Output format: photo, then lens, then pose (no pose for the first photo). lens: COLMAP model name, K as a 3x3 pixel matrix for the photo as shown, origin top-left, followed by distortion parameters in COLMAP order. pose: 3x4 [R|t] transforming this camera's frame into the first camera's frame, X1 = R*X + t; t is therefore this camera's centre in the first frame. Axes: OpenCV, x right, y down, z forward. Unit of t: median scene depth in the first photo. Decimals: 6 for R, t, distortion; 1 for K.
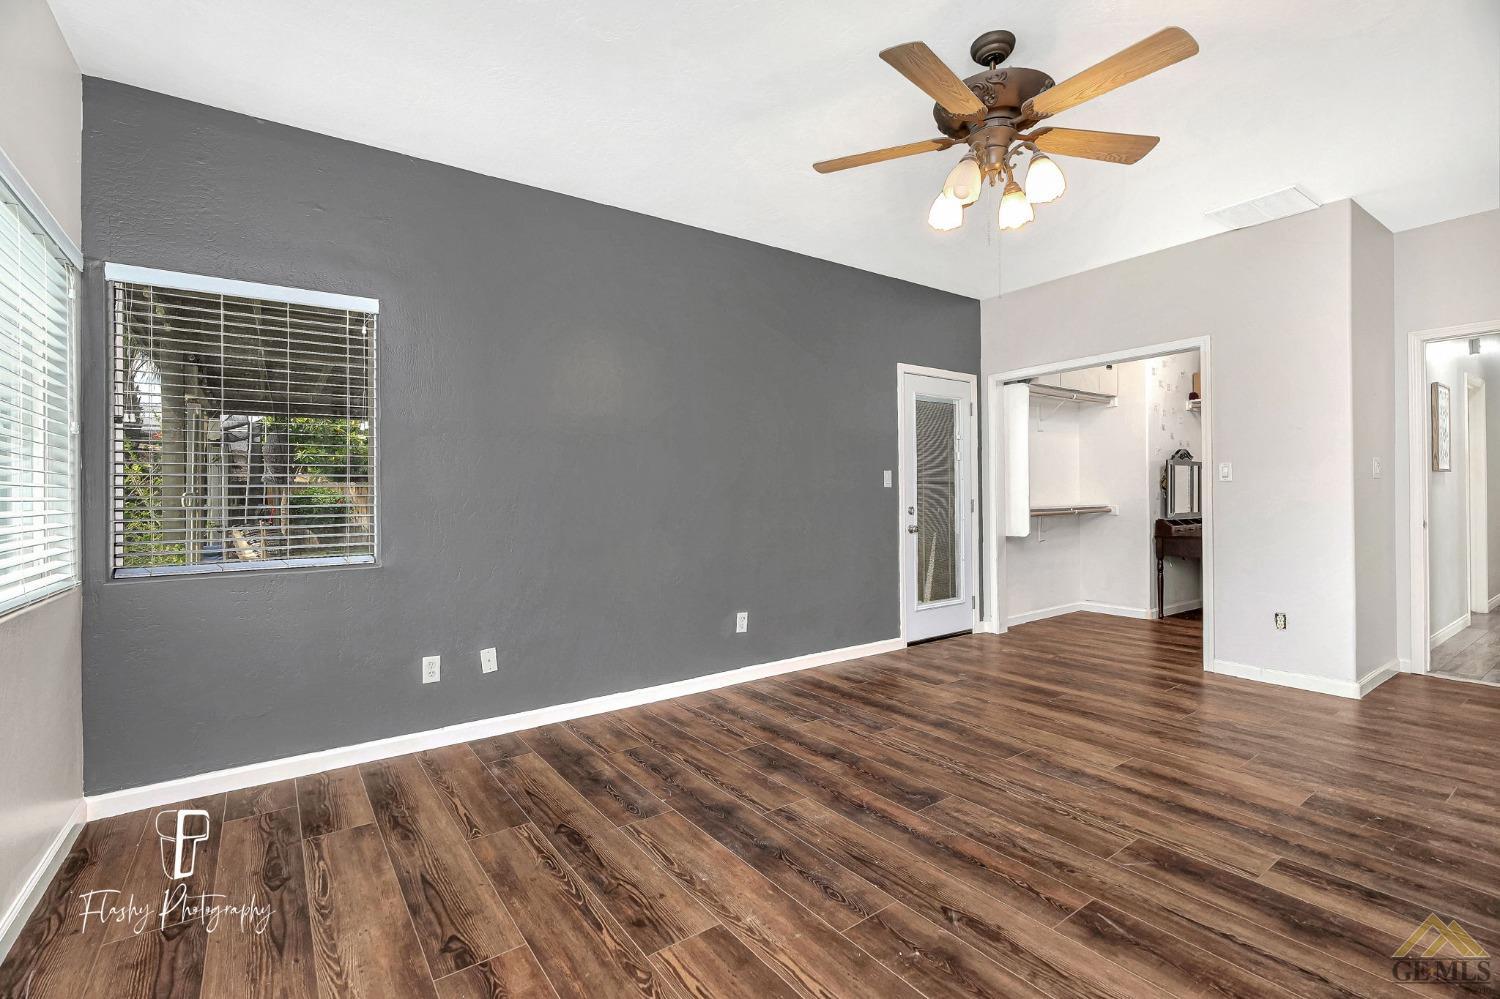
lens RADIAL K [[678.1, 0, 748.4], [0, 678.1, 502.4], [0, 0, 1]] dist [-0.004397, 0.000277]
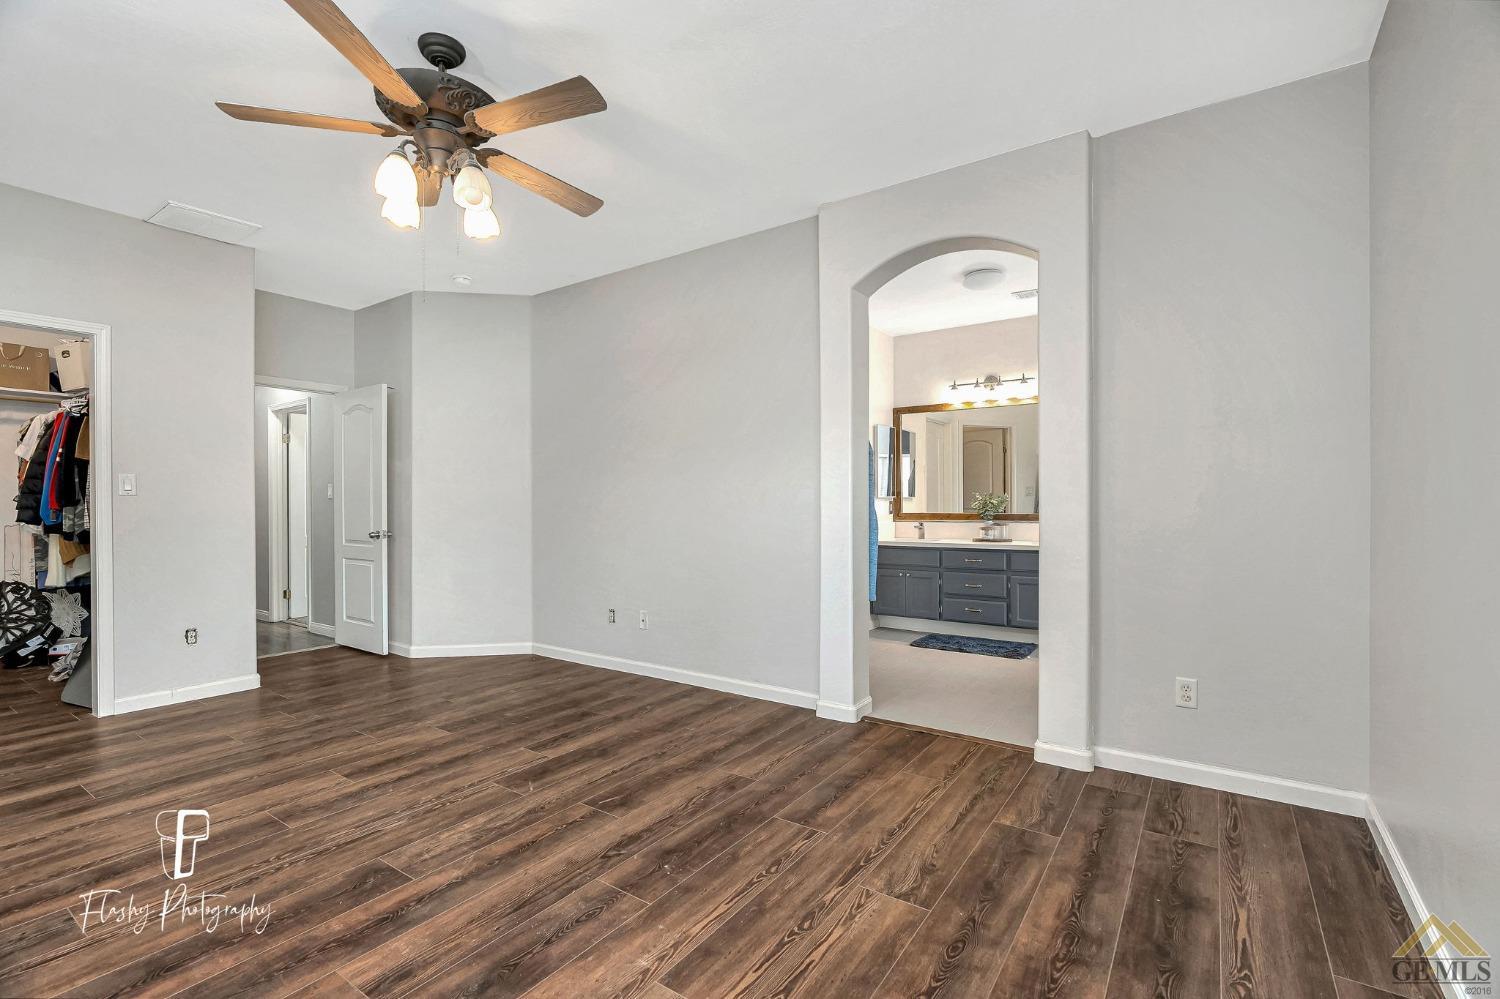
lens RADIAL K [[678.1, 0, 748.4], [0, 678.1, 502.4], [0, 0, 1]] dist [-0.004397, 0.000277]
pose [[-0.335251, 0.012060, 0.942052, -0.719667], [0.018200, 0.999814, -0.006322, -0.003834], [-0.941953, 0.015026, -0.335408, 0.906989]]
